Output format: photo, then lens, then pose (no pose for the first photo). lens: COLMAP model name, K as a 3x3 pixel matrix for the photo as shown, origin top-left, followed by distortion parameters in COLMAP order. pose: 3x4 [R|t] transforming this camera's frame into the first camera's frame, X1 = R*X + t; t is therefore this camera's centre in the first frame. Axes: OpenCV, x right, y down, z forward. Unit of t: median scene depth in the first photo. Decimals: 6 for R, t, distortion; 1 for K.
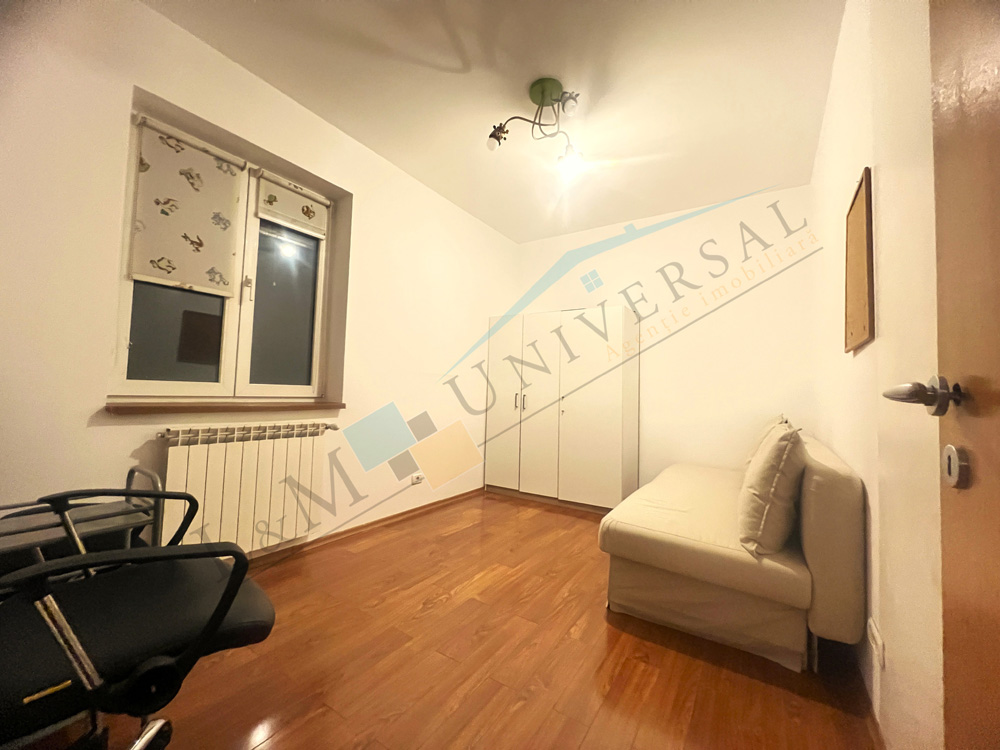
lens RADIAL K [[401.3, 0, 500.0], [0, 401.3, 375.0], [0, 0, 1]] dist [0.000159, -0.000018]
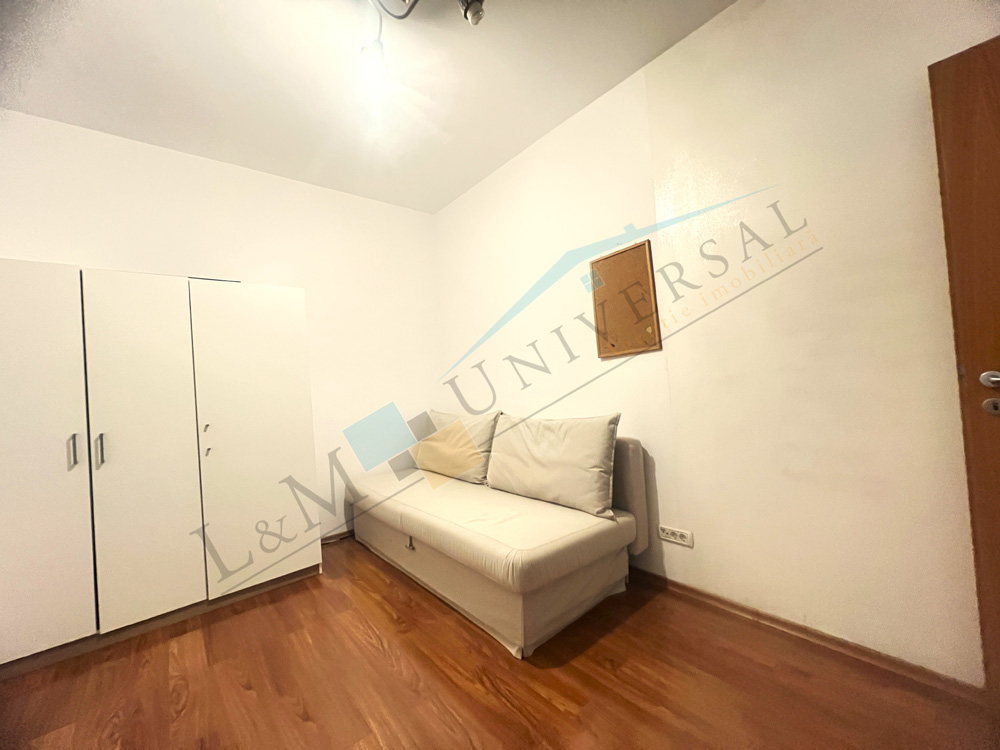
lens RADIAL K [[385.5, 0, 500.0], [0, 385.5, 375.0], [0, 0, 1]] dist [-0.018462, 0.000008]
pose [[0.295914, -0.006544, 0.955192, -0.594310], [0.037735, 0.999276, -0.004844, -0.007225], [-0.954469, 0.037477, 0.295947, 0.939264]]
